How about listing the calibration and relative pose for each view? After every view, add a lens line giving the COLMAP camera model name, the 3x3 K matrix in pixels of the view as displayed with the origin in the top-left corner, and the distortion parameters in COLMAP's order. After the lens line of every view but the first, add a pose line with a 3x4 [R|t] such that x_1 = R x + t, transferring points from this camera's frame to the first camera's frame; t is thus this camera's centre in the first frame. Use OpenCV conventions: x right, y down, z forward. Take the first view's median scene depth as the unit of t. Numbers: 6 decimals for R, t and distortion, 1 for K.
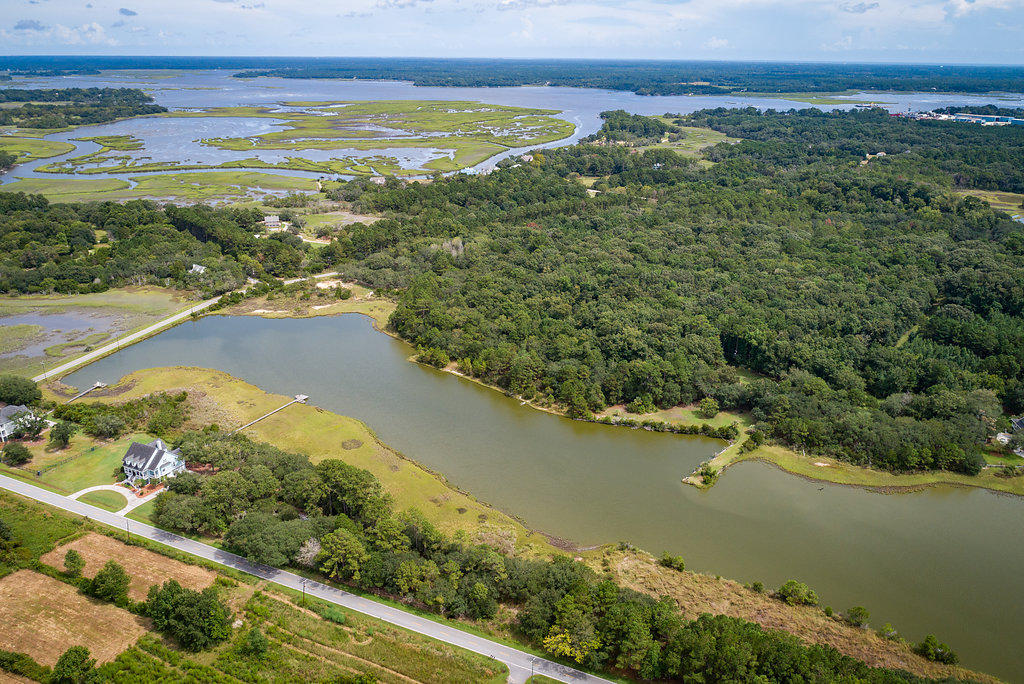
lens RADIAL K [[818.3, 0, 507.3], [0, 818.3, 346.3], [0, 0, 1]] dist [-0.022000, 0.013668]
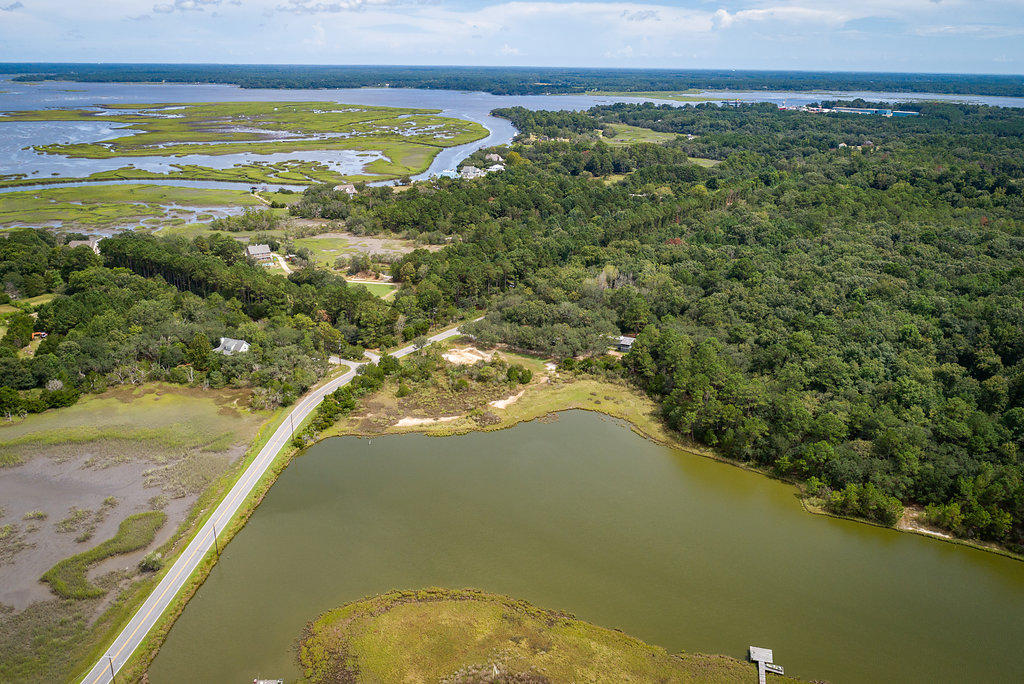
lens RADIAL K [[818.3, 0, 514.4], [0, 818.3, 339.4], [0, 0, 1]] dist [-0.022000, 0.013668]
pose [[0.970946, -0.074145, 0.227522, -0.154675], [0.077616, 0.996963, -0.006331, -0.039164], [-0.226362, 0.023806, 0.973752, 0.190808]]
